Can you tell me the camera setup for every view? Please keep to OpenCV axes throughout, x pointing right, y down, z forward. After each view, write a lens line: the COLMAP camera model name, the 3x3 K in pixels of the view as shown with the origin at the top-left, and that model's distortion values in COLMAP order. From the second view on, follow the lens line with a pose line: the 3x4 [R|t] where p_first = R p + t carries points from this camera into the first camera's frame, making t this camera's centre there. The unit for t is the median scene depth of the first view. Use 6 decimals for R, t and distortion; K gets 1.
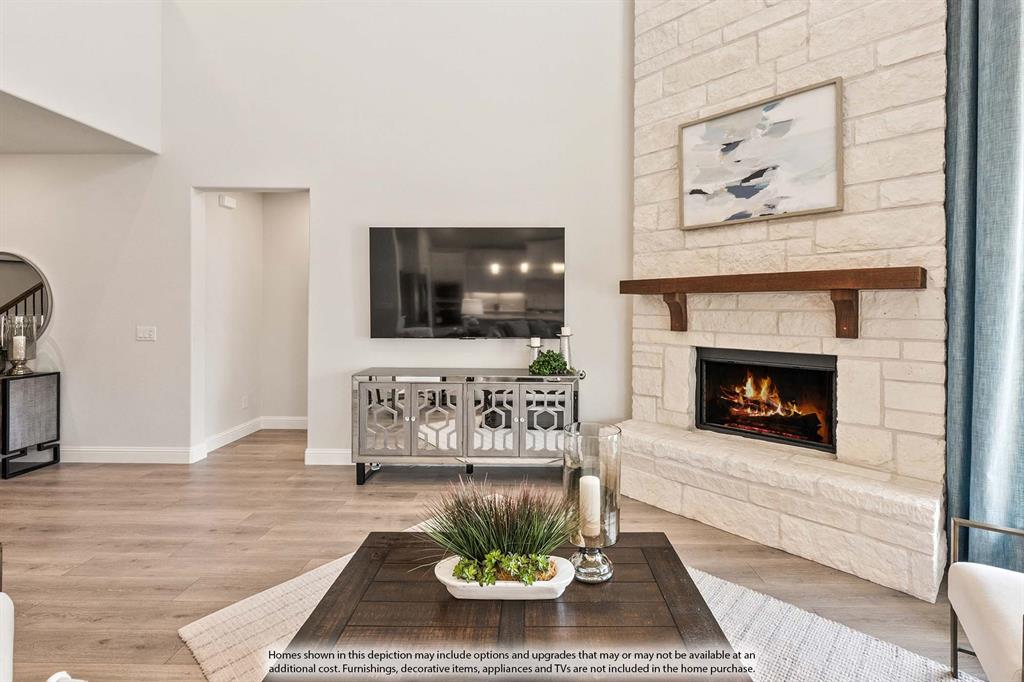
lens RADIAL K [[457.8, 0, 538.4], [0, 457.8, 308.5], [0, 0, 1]] dist [0.000155, -0.000299]
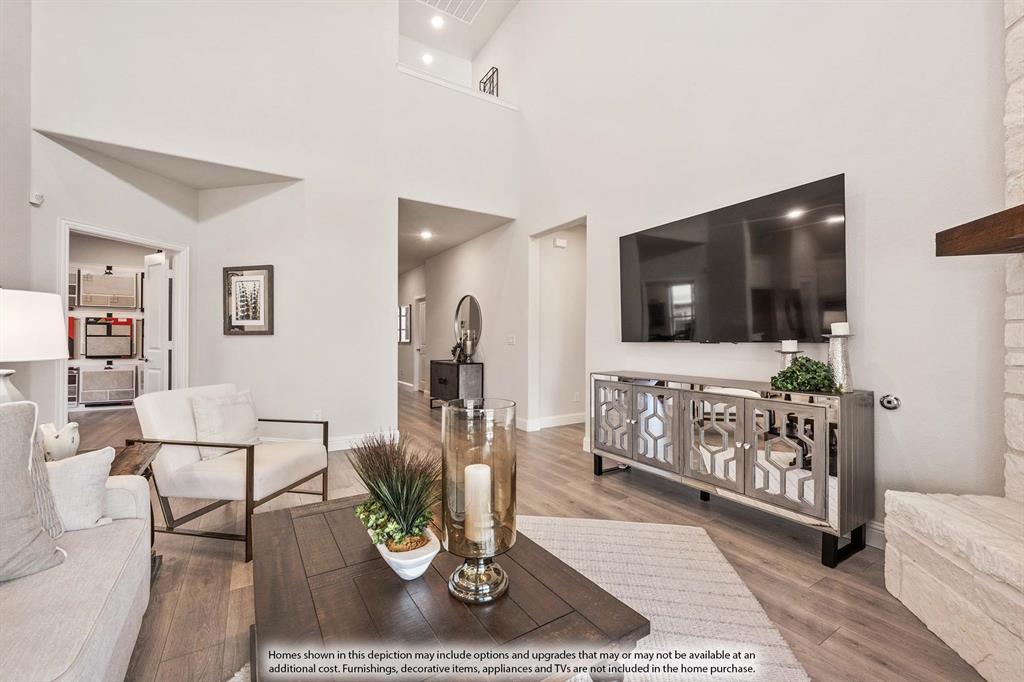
lens RADIAL K [[419.2, 0, 489.7], [0, 419.2, 335.6], [0, 0, 1]] dist [0.001149, 0.000604]
pose [[0.505889, -0.012453, -0.862509, 0.354416], [-0.001942, 0.999877, -0.015576, 0.074212], [0.862596, 0.009555, 0.505803, 0.289729]]
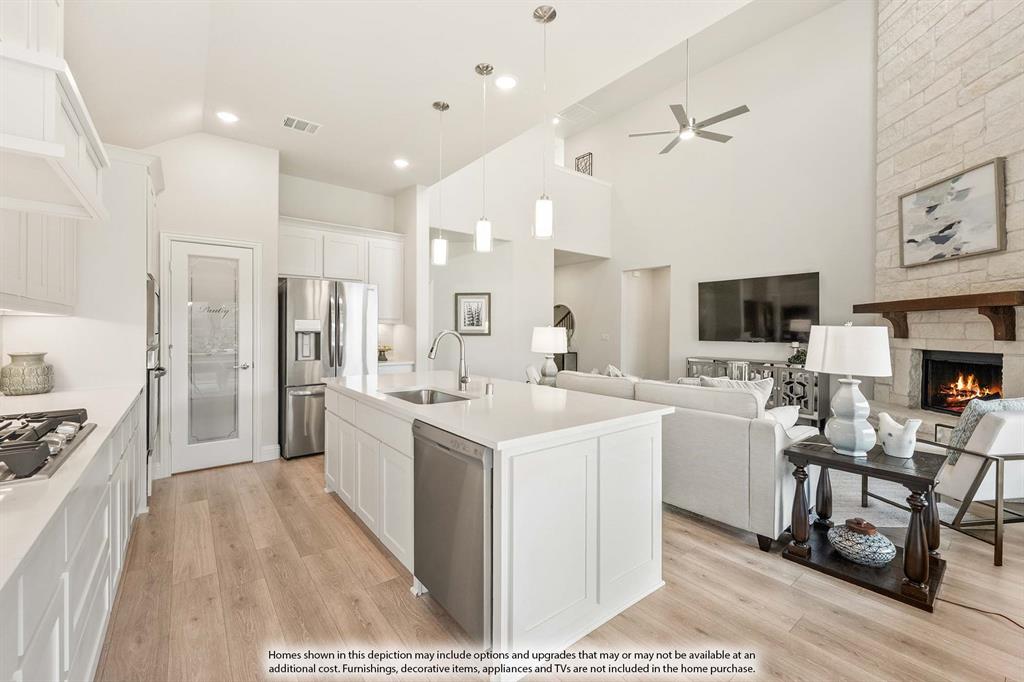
lens RADIAL K [[419.2, 0, 510.2], [0, 419.2, 333.1], [0, 0, 1]] dist [0.001149, 0.000604]
pose [[0.615226, 0.006040, -0.788328, 0.599379], [-0.004830, 0.999981, 0.003892, 0.033945], [0.788336, 0.001413, 0.615243, -0.786453]]
